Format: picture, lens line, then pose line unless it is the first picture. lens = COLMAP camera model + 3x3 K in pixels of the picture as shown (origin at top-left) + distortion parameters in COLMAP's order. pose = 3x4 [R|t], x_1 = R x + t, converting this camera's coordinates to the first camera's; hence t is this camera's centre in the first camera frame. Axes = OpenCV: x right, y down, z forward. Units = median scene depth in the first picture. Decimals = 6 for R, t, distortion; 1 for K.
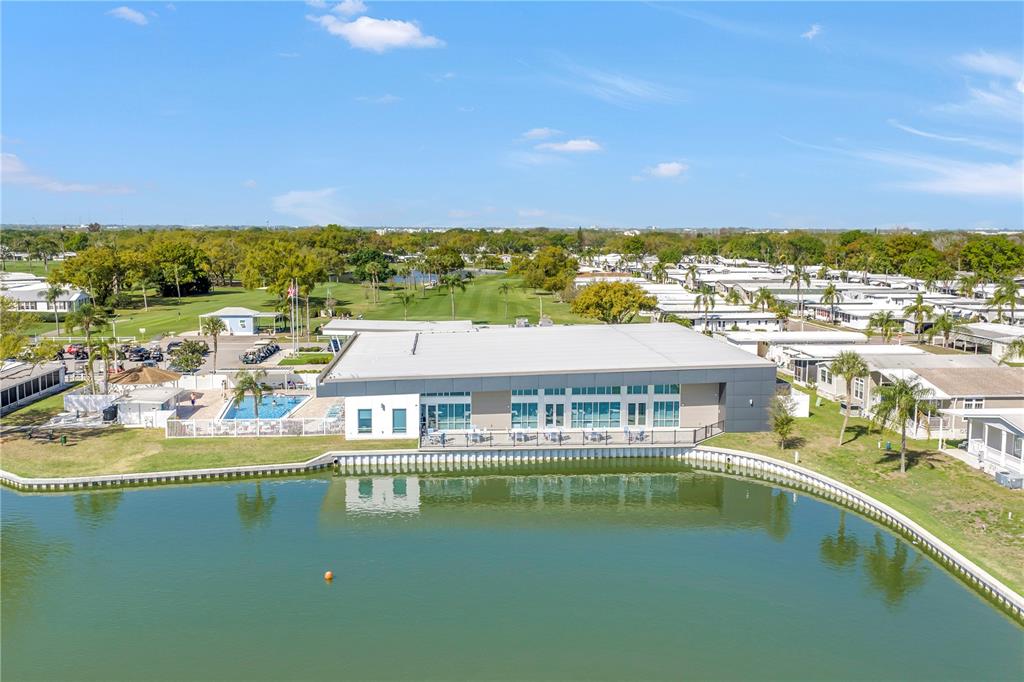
lens RADIAL K [[824.5, 0, 512.0], [0, 824.5, 341.0], [0, 0, 1]] dist [-0.005567, -0.029899]
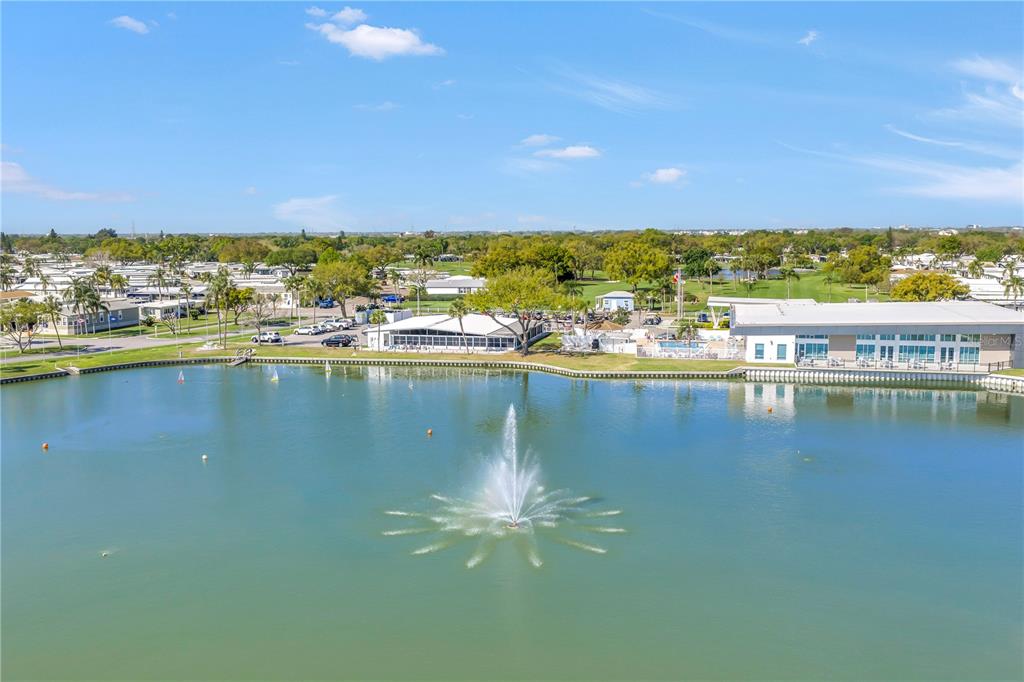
lens RADIAL K [[824.5, 0, 512.0], [0, 824.5, 341.0], [0, 0, 1]] dist [-0.005567, -0.029899]
pose [[0.942050, 0.028916, -0.334224, -0.091932], [-0.030138, 0.999545, 0.001531, 0.085132], [0.334116, 0.008631, 0.942492, -0.648038]]
